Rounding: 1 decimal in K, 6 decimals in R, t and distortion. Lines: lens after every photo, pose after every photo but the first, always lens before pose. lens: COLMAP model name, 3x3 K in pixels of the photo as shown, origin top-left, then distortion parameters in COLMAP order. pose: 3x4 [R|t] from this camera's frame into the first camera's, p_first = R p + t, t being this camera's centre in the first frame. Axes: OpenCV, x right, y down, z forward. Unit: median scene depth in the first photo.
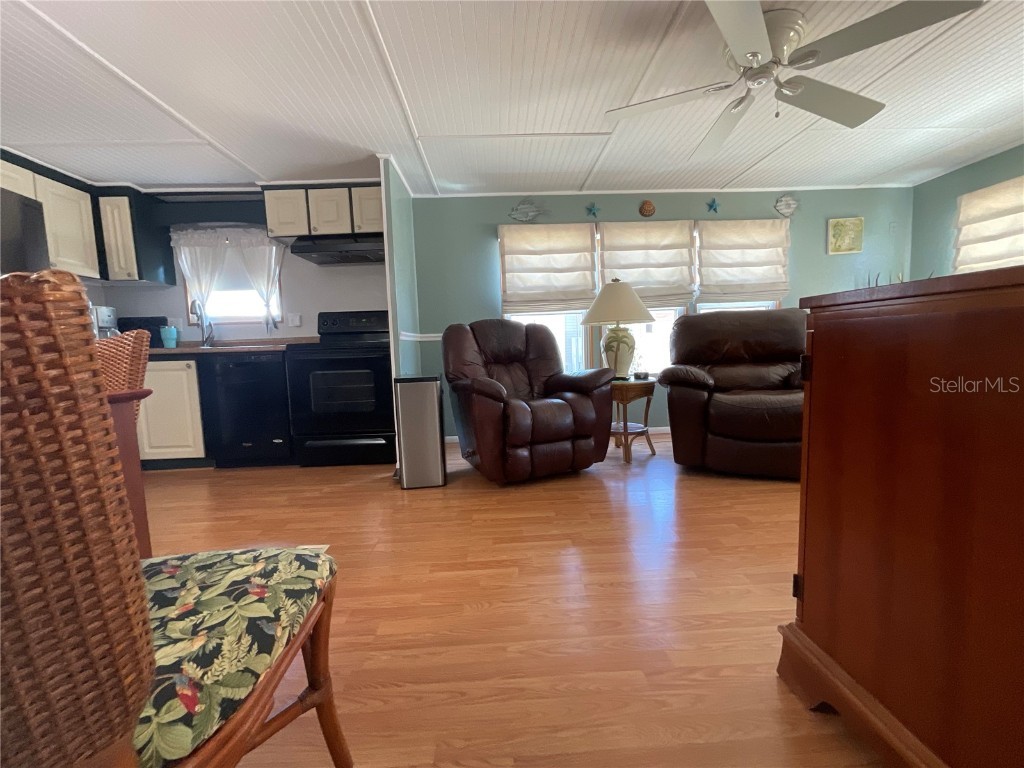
lens RADIAL K [[417.3, 0, 512.0], [0, 417.3, 384.0], [0, 0, 1]] dist [0.002183, 0.000255]
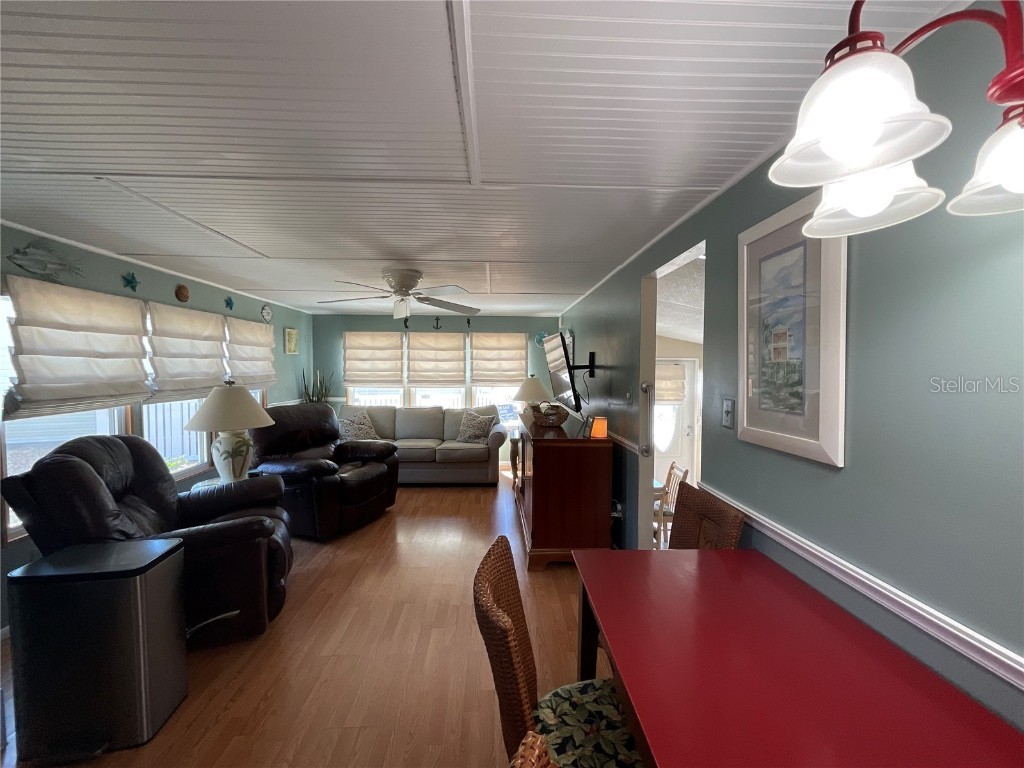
lens RADIAL K [[417.3, 0, 512.0], [0, 417.3, 384.0], [0, 0, 1]] dist [0.002183, 0.000255]
pose [[-0.005957, -0.007386, 0.999955, -0.637765], [0.086266, 0.996241, 0.007872, -0.170886], [-0.996254, 0.086309, -0.005298, 0.305185]]
